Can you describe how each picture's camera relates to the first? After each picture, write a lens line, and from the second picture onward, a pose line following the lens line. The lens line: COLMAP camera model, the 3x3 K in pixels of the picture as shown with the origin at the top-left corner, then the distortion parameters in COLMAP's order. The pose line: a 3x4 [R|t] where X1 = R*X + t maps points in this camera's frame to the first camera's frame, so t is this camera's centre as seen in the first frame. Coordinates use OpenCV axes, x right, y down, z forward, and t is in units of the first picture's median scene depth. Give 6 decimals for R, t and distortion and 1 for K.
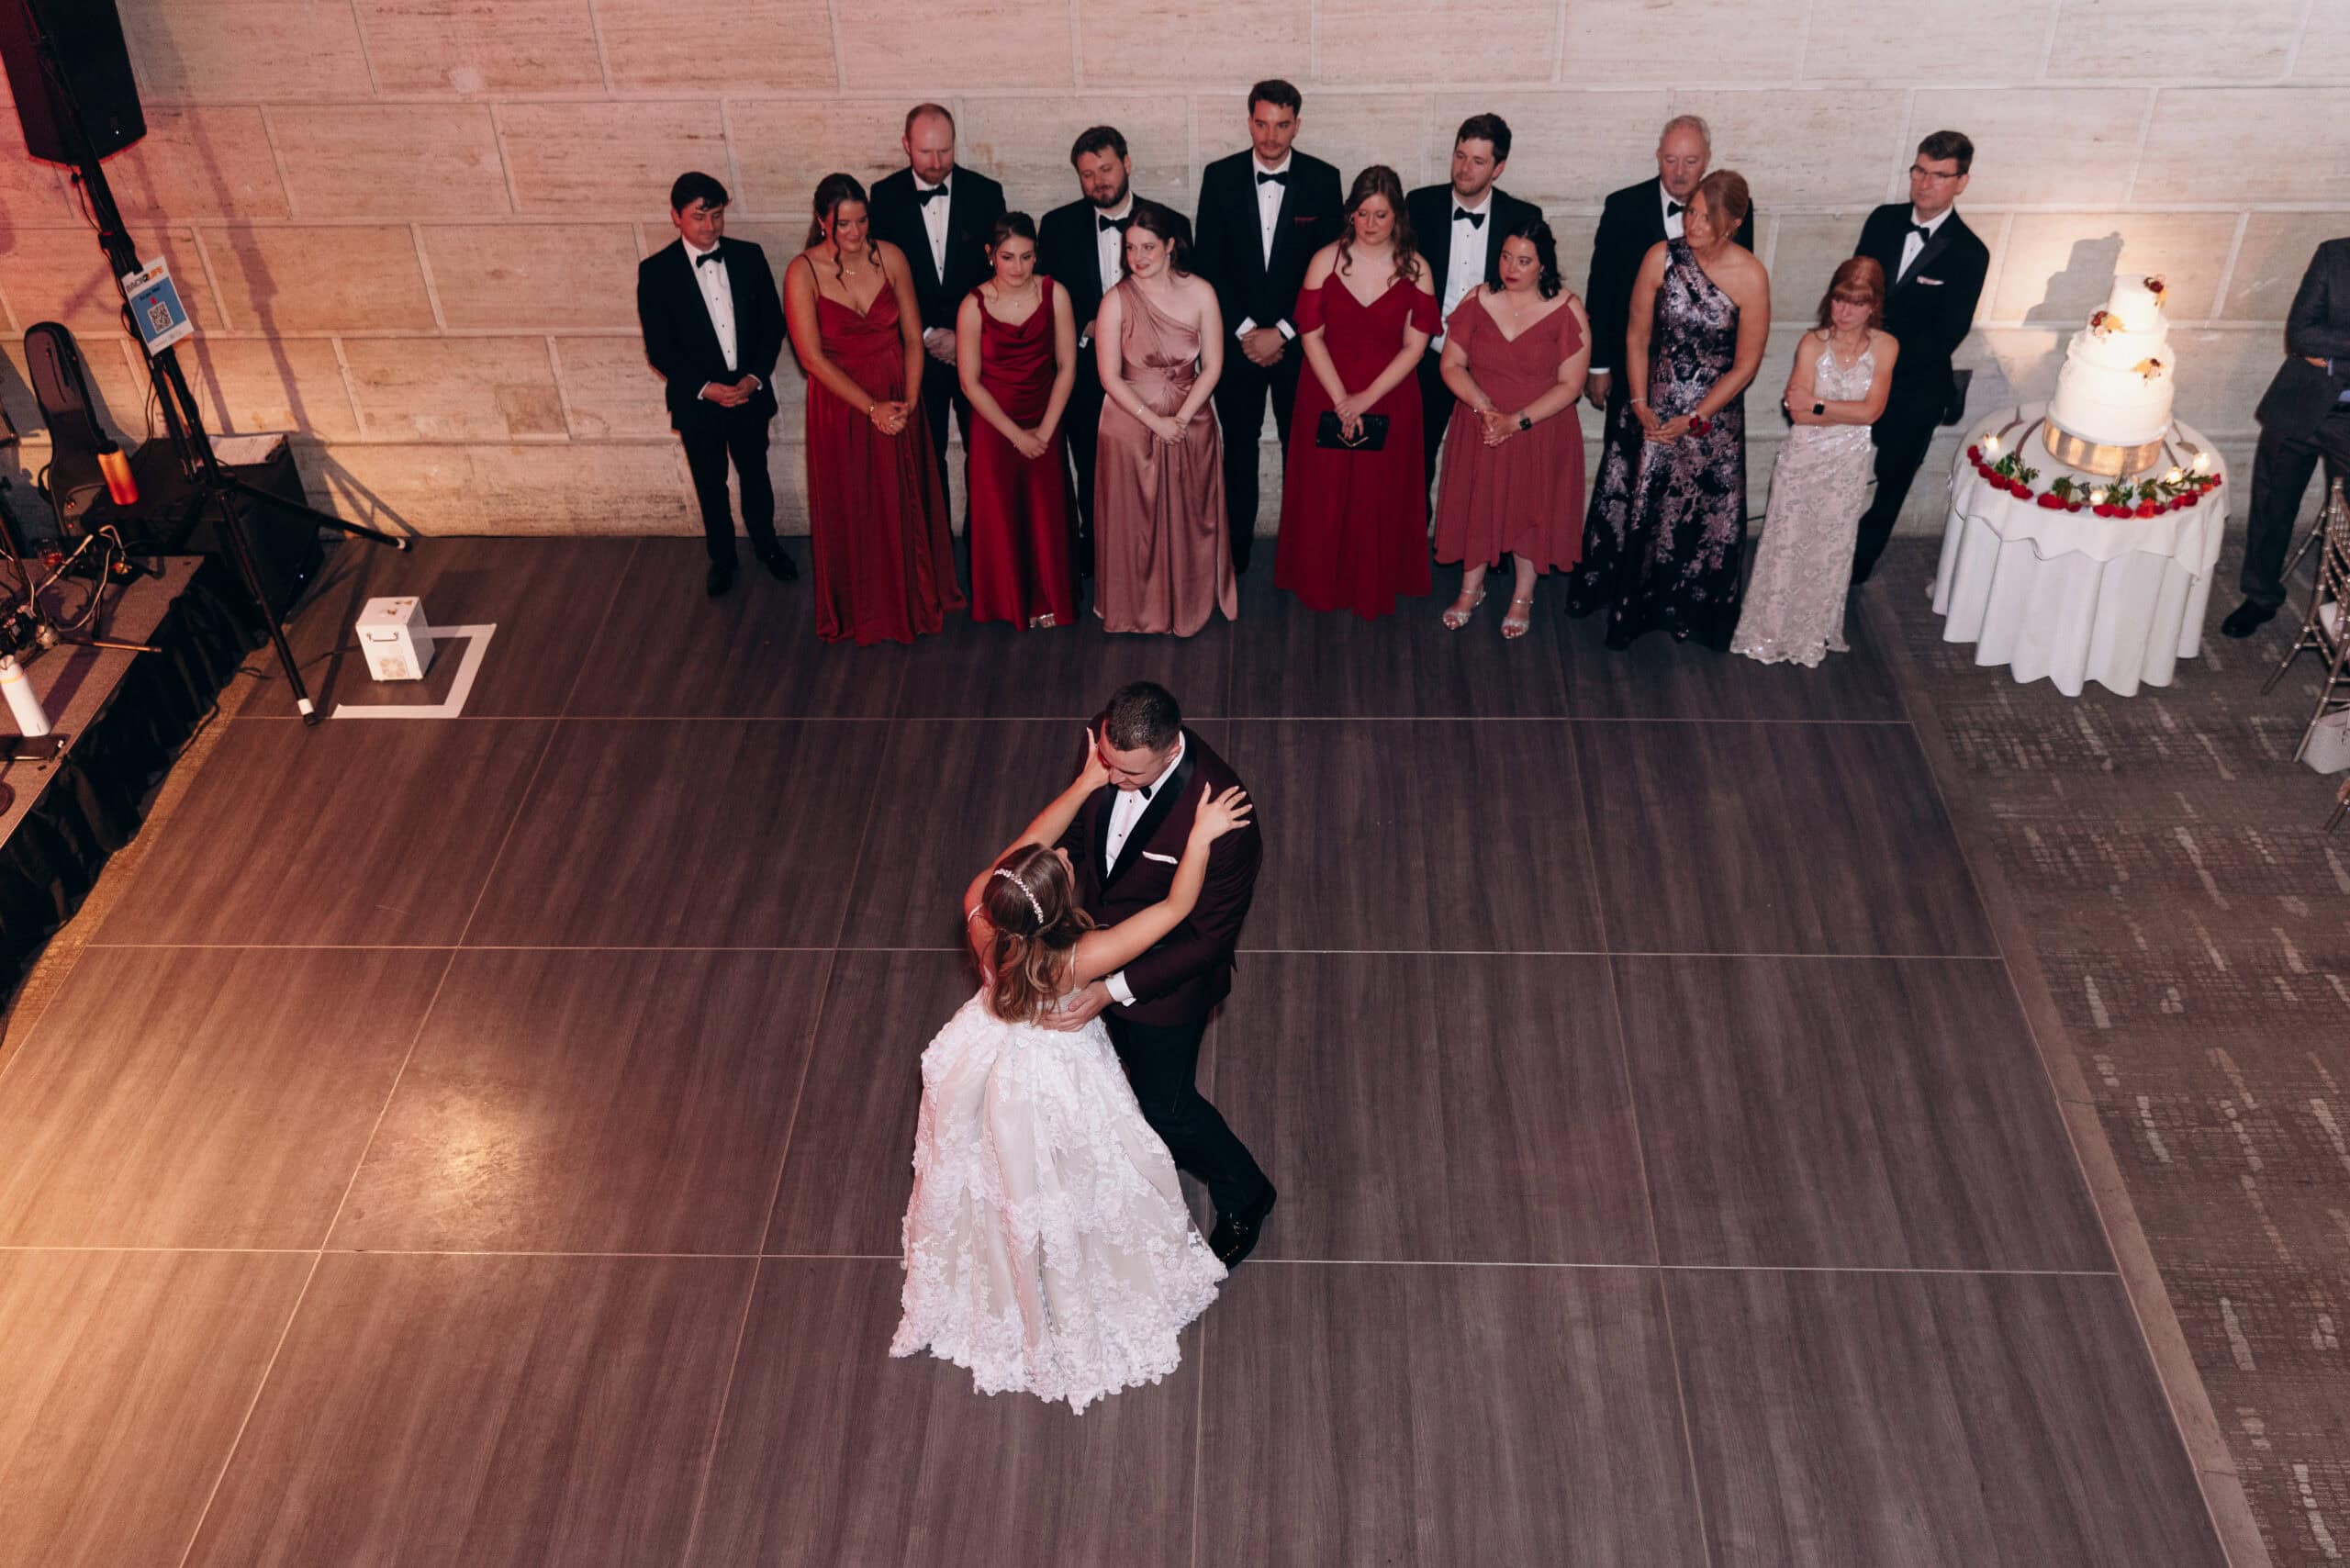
lens RADIAL K [[2104.1, 0, 1184.2], [0, 2104.1, 790.2], [0, 0, 1]] dist [-0.003195, -0.011884]
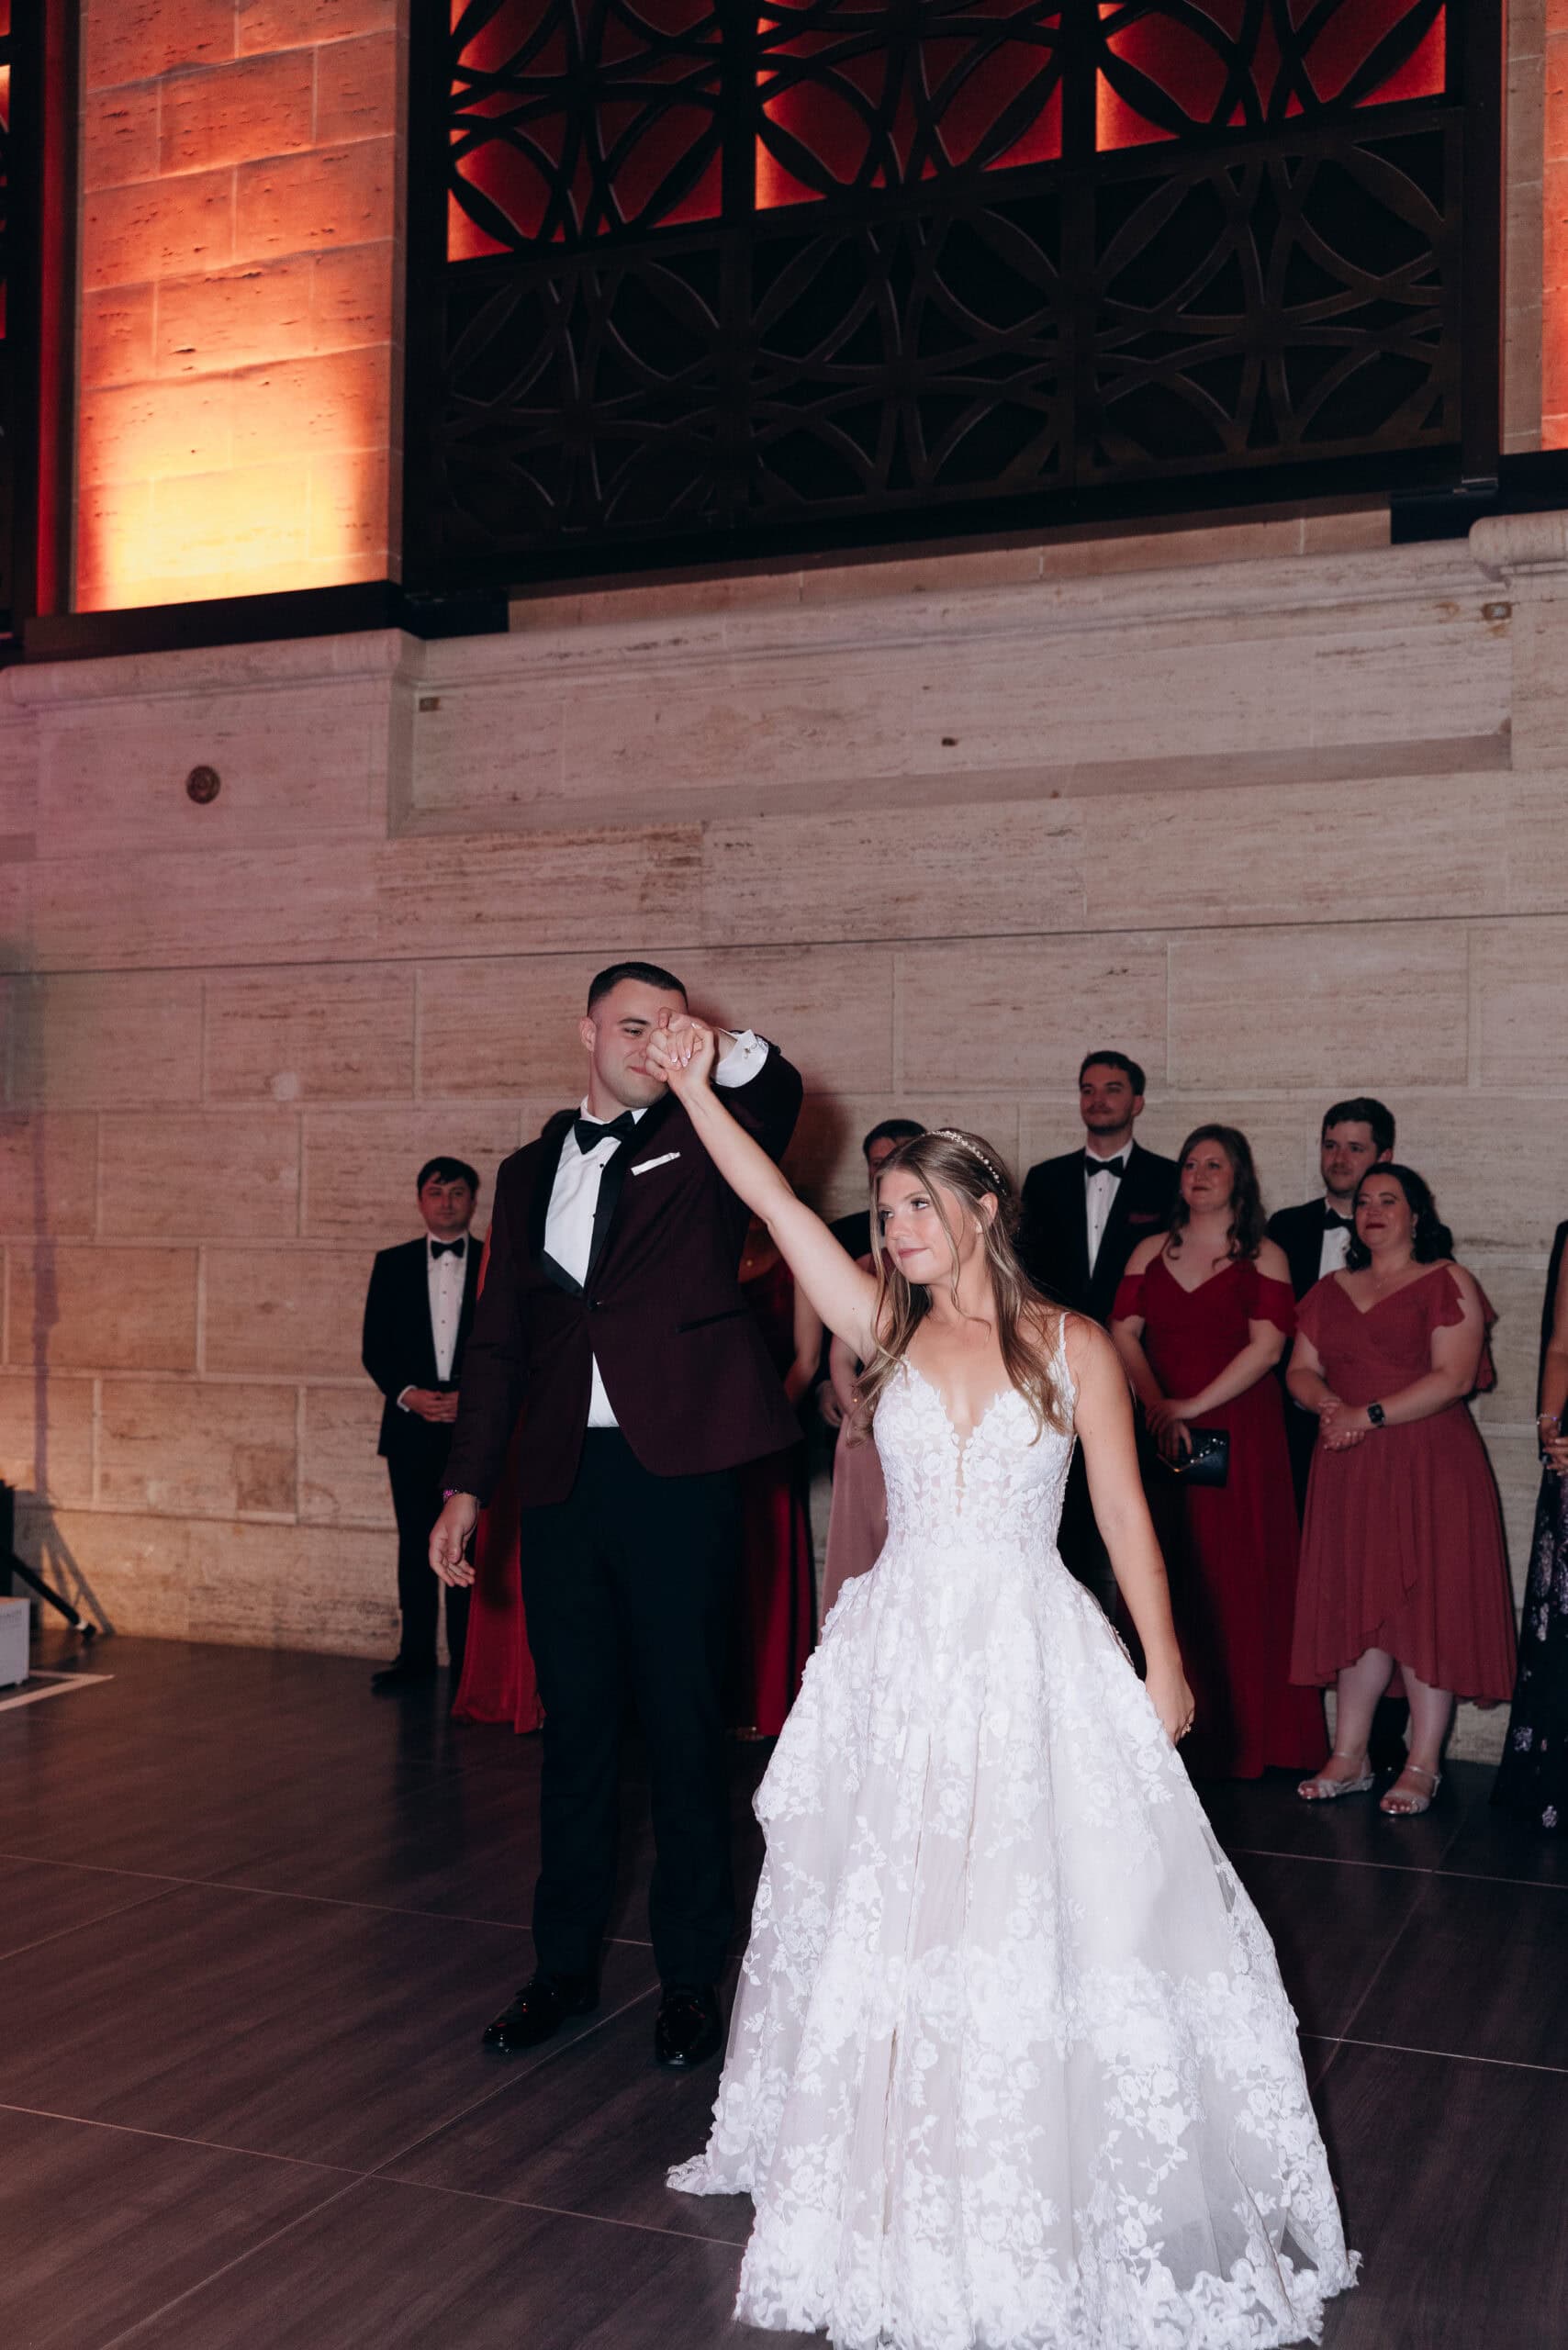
lens RADIAL K [[2339.9, 0, 773.8], [0, 2339.9, 1222.6], [0, 0, 1]] dist [-0.005317, 0.000000]
pose [[0.935422, 0.032795, -0.352008, 0.227965], [-0.251165, 0.762366, -0.596418, 0.271265], [0.248800, 0.646315, 0.721370, 0.321552]]
